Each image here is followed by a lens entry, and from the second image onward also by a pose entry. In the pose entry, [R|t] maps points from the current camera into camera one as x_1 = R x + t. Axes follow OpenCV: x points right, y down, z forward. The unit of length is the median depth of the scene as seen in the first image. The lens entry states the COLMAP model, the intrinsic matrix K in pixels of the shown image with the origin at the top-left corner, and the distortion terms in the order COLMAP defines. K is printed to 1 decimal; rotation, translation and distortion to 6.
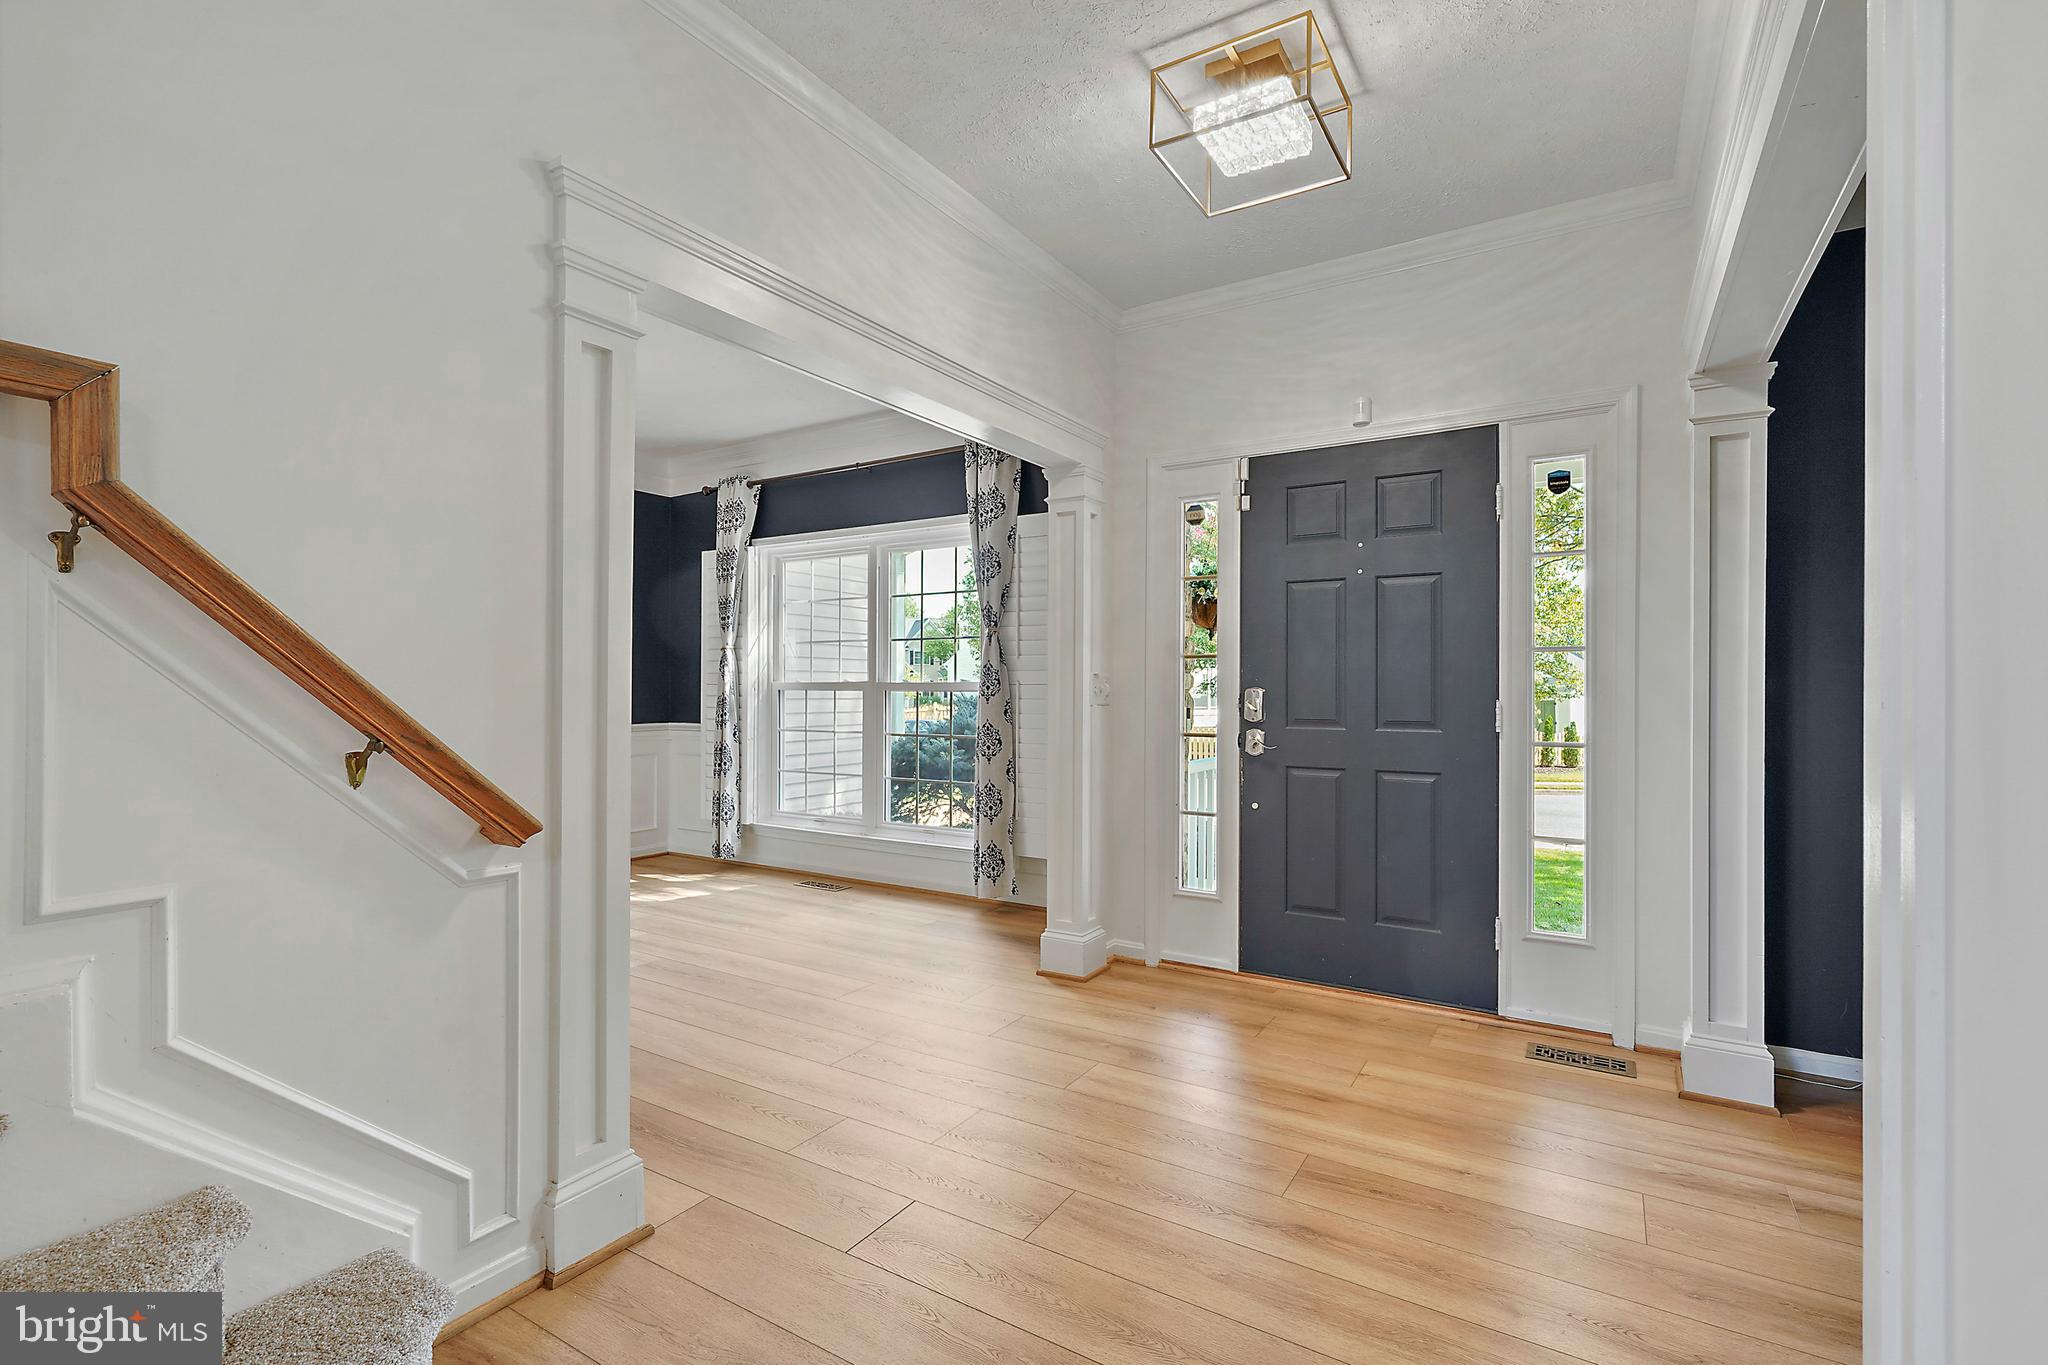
lens RADIAL K [[927.7, 0, 1026.1], [0, 927.7, 684.4], [0, 0, 1]] dist [-0.002631, -0.001031]
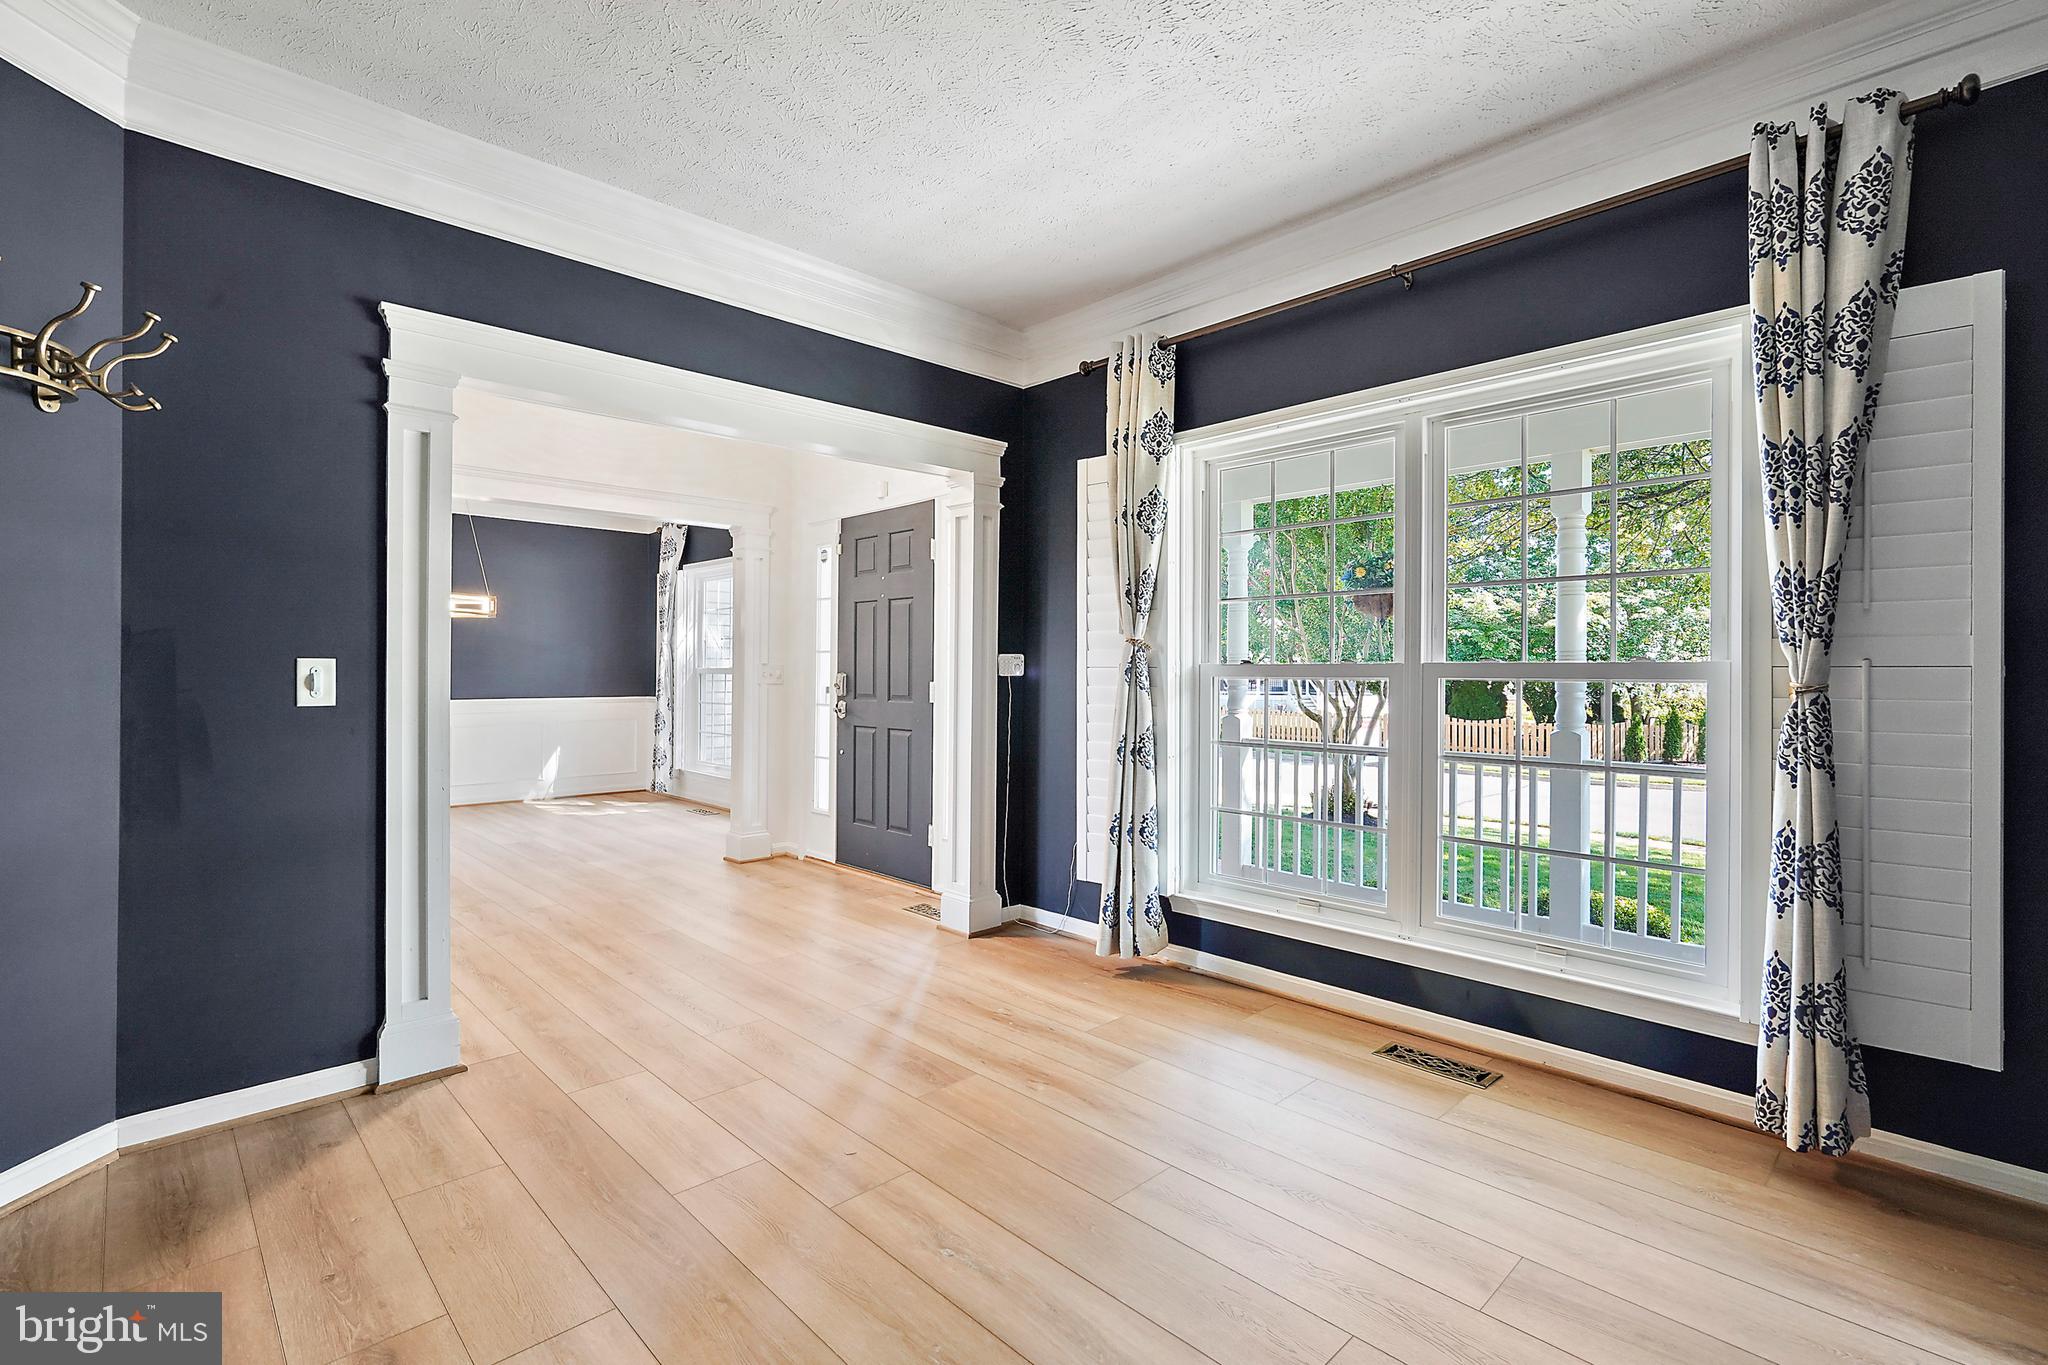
lens RADIAL K [[927.7, 0, 1023.3], [0, 927.7, 669.6], [0, 0, 1]] dist [-0.002631, -0.001031]
pose [[0.970224, 0.007002, -0.242109, 0.684986], [-0.007612, 0.999970, -0.001582, -0.001199], [0.242090, 0.003378, 0.970248, -0.291157]]
